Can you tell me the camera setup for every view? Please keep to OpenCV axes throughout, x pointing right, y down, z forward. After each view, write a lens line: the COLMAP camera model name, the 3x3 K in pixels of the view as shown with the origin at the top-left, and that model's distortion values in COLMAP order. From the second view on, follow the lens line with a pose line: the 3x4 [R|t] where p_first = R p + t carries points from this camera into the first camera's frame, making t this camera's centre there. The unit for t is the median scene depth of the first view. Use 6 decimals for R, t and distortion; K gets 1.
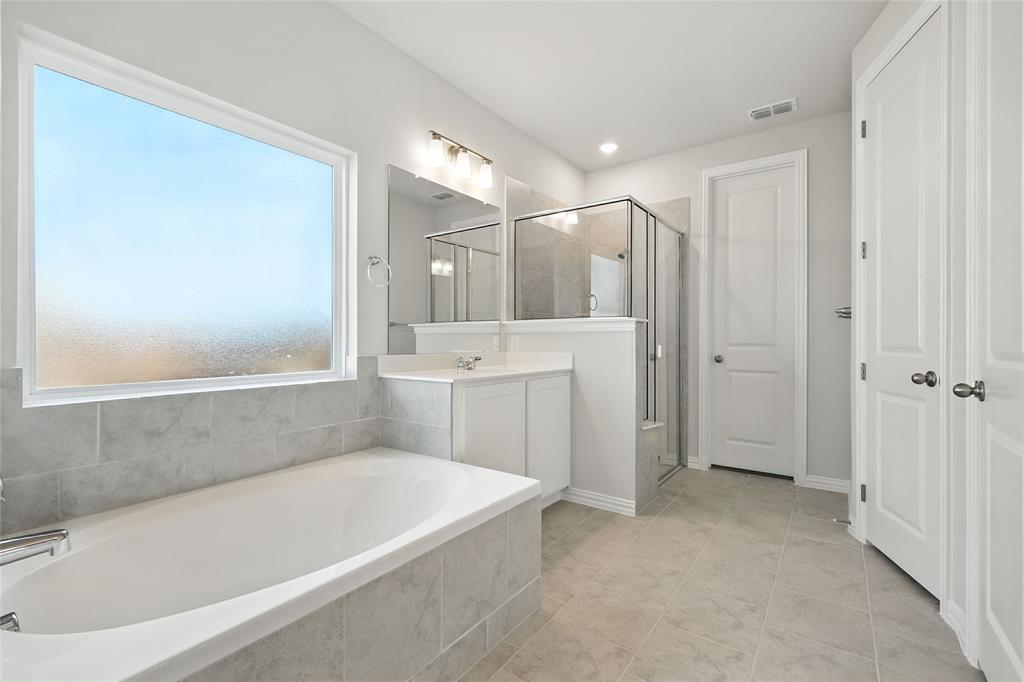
lens RADIAL K [[446.8, 0, 513.8], [0, 446.8, 338.4], [0, 0, 1]] dist [0.004329, -0.000394]
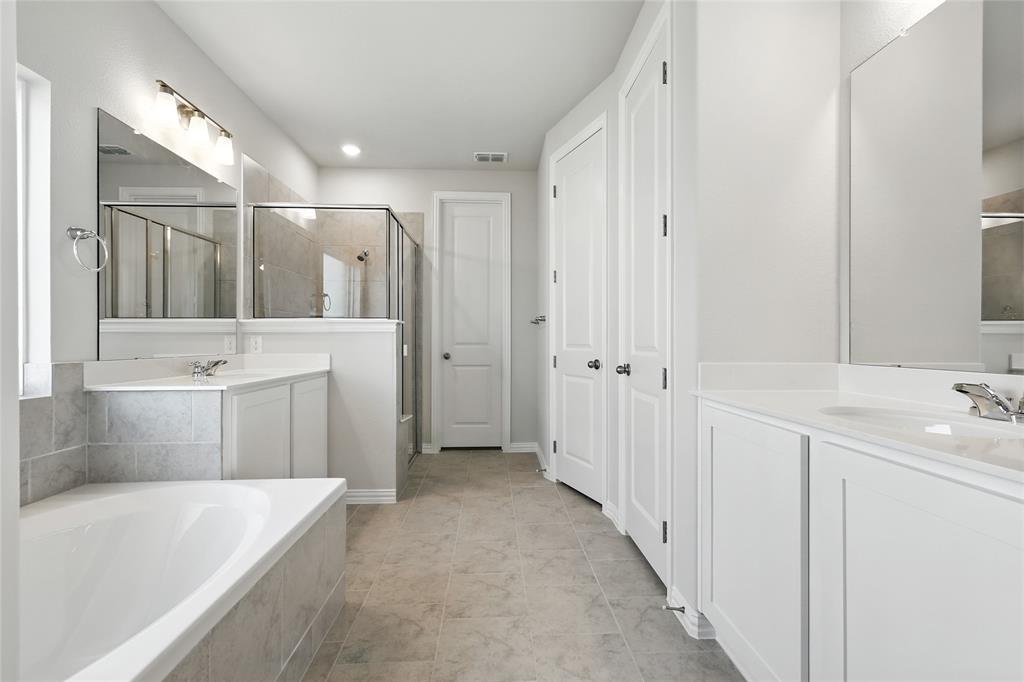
lens RADIAL K [[446.8, 0, 511.7], [0, 446.8, 338.8], [0, 0, 1]] dist [0.004329, -0.000394]
pose [[0.782447, -0.001164, 0.622716, -0.181619], [0.000831, 0.999999, 0.000826, -0.000302], [-0.622716, -0.000129, 0.782448, -0.023127]]
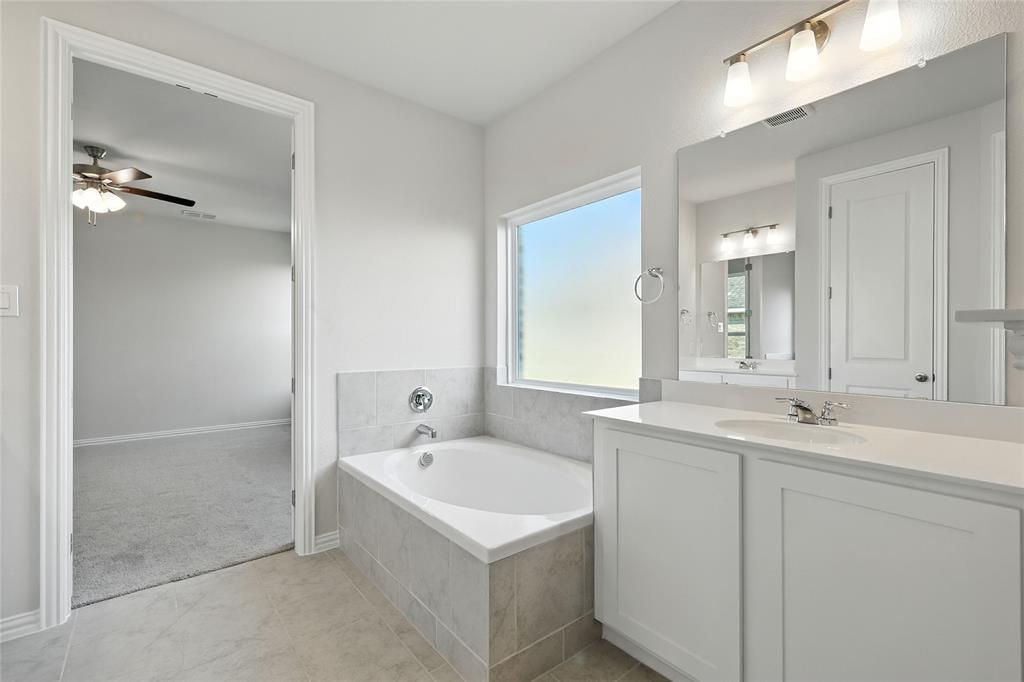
lens RADIAL K [[446.8, 0, 516.6], [0, 446.8, 341.0], [0, 0, 1]] dist [0.004329, -0.000394]
pose [[-0.254022, -0.003815, -0.967191, 0.530113], [0.002400, 0.999987, -0.004575, -0.028923], [0.967195, -0.003483, -0.254010, 0.814274]]
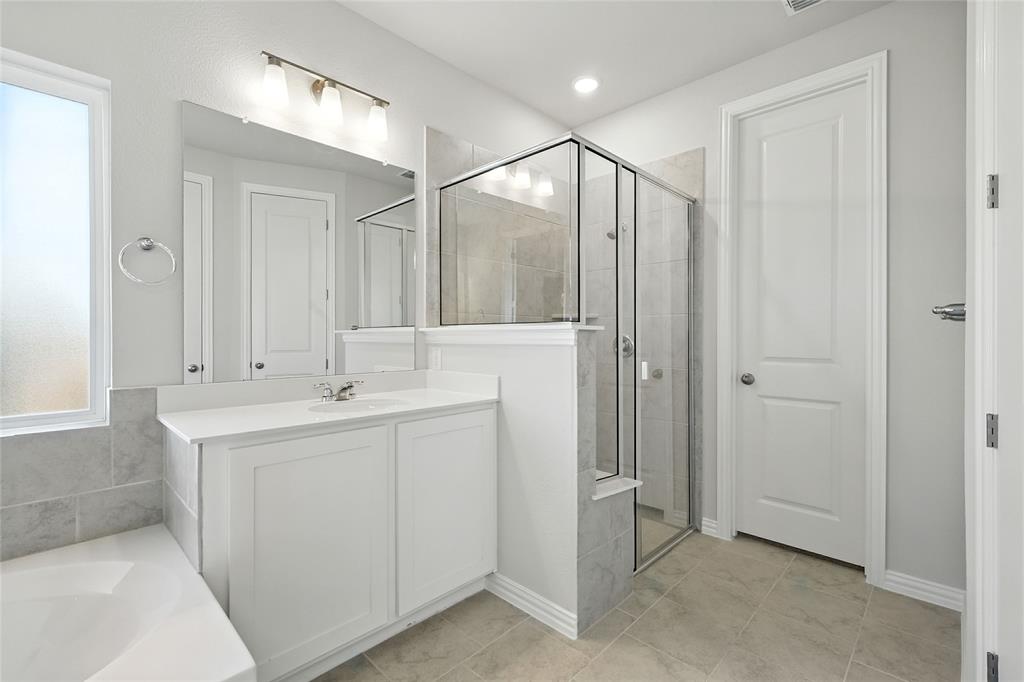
lens RADIAL K [[446.8, 0, 515.2], [0, 446.8, 336.8], [0, 0, 1]] dist [0.004329, -0.000394]
pose [[0.989424, -0.003476, -0.145007, 0.274293], [0.004077, 0.999984, 0.003848, -0.031081], [0.144992, -0.004398, 0.989423, 0.359055]]
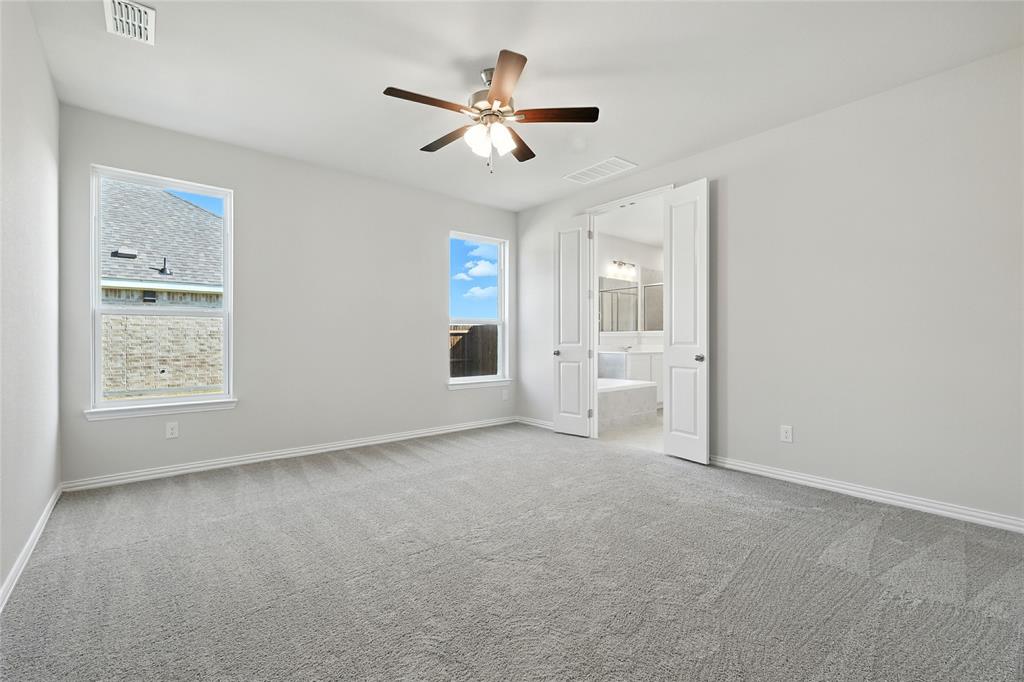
lens RADIAL K [[446.8, 0, 513.2], [0, 446.8, 338.4], [0, 0, 1]] dist [0.004329, -0.000394]
pose [[0.971370, -0.001894, -0.237565, -0.126392], [0.002176, 0.999997, 0.000926, -0.006966], [0.237562, -0.001416, 0.971371, -1.628799]]
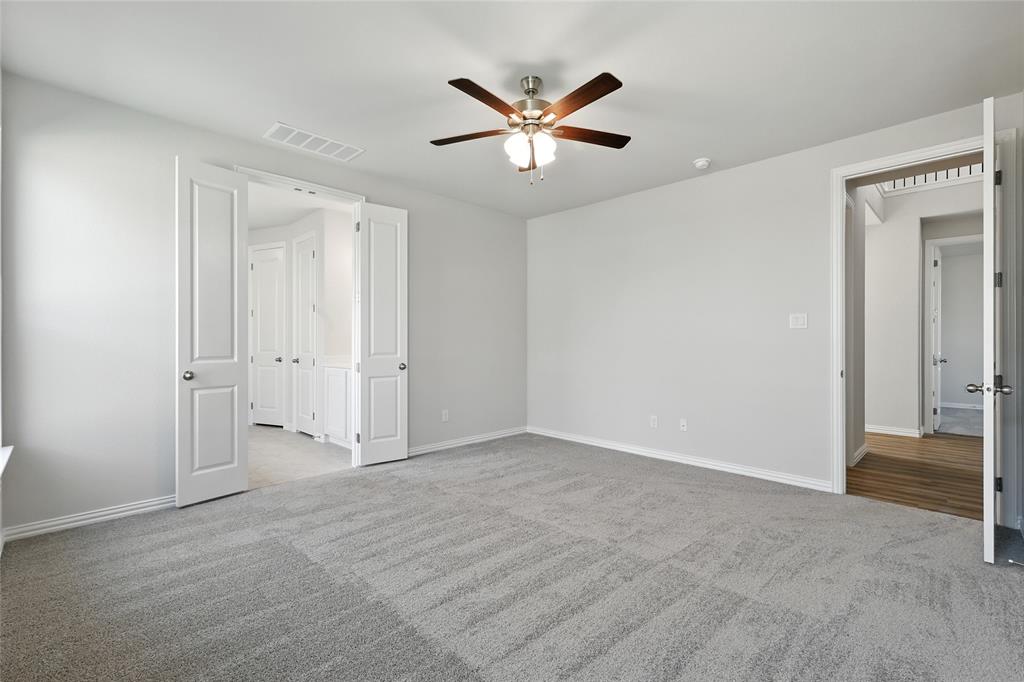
lens RADIAL K [[446.8, 0, 513.1], [0, 446.8, 340.9], [0, 0, 1]] dist [0.004329, -0.000394]
pose [[0.146967, 0.000131, 0.989141, -1.370572], [-0.002413, 0.999997, 0.000226, -0.034330], [-0.989138, -0.002420, 0.146967, -0.777742]]
